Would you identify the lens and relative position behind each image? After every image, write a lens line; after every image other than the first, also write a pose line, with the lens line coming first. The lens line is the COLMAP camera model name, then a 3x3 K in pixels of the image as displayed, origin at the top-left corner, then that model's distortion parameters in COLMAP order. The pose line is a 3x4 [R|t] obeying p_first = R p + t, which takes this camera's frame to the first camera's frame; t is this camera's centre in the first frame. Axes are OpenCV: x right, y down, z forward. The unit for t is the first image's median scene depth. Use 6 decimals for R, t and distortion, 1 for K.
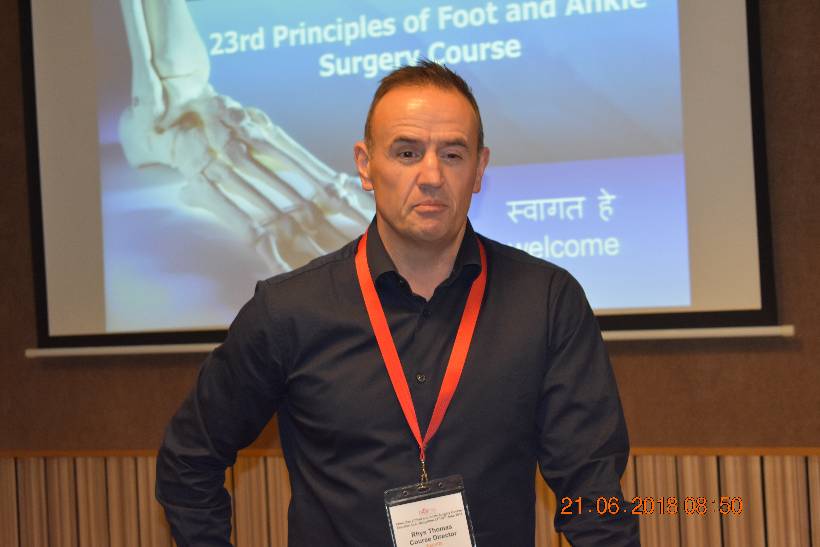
lens RADIAL K [[1904.2, 0, 407.1], [0, 1904.2, 269.4], [0, 0, 1]] dist [0.044995, 0.000000]
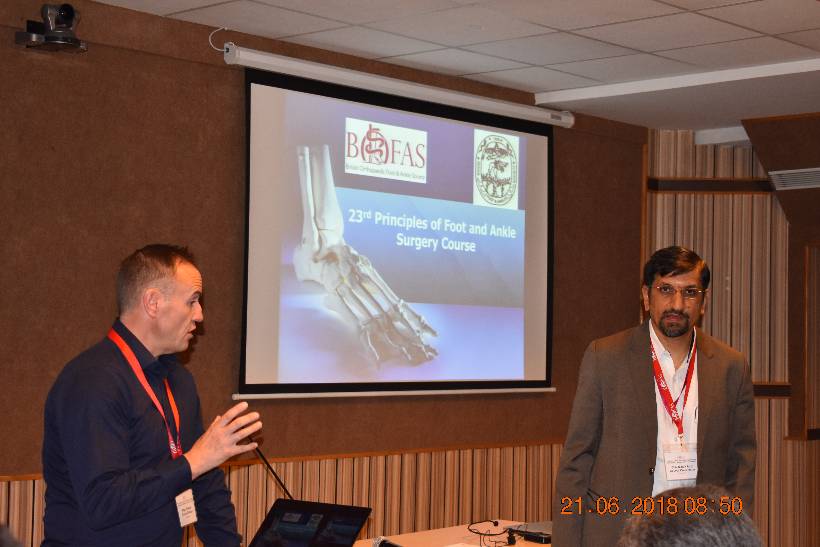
lens RADIAL K [[1469.3, 0, 406.0], [0, 1469.3, 267.9], [0, 0, 1]] dist [0.042148, 0.000000]
pose [[0.290585, 0.101008, 0.951503, -1.340447], [-0.031982, 0.994882, -0.095846, 0.052571], [-0.956315, -0.002580, 0.292328, 0.576184]]
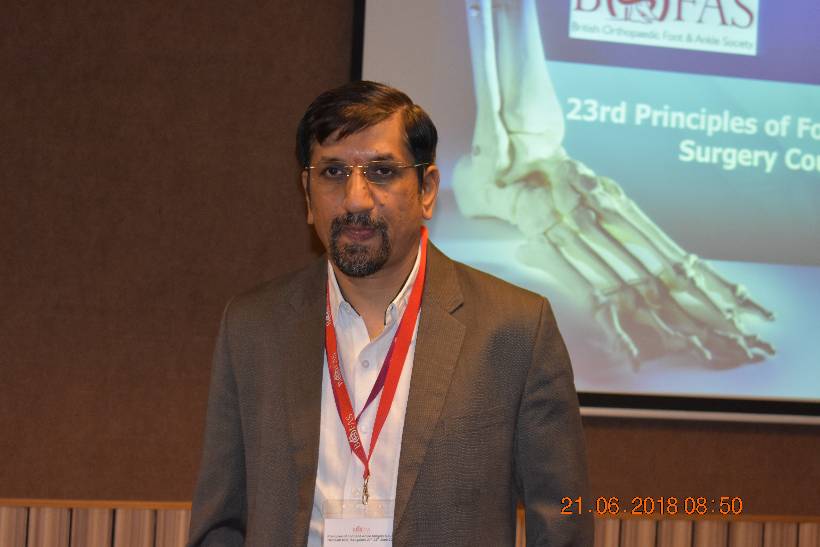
lens RADIAL K [[1904.2, 0, 412.4], [0, 1904.2, 272.1], [0, 0, 1]] dist [0.044995, 0.000000]
pose [[0.747418, 0.106172, 0.655815, -0.824731], [-0.089939, 0.994230, -0.058459, 0.034230], [-0.658238, -0.015290, 0.752655, 0.302011]]
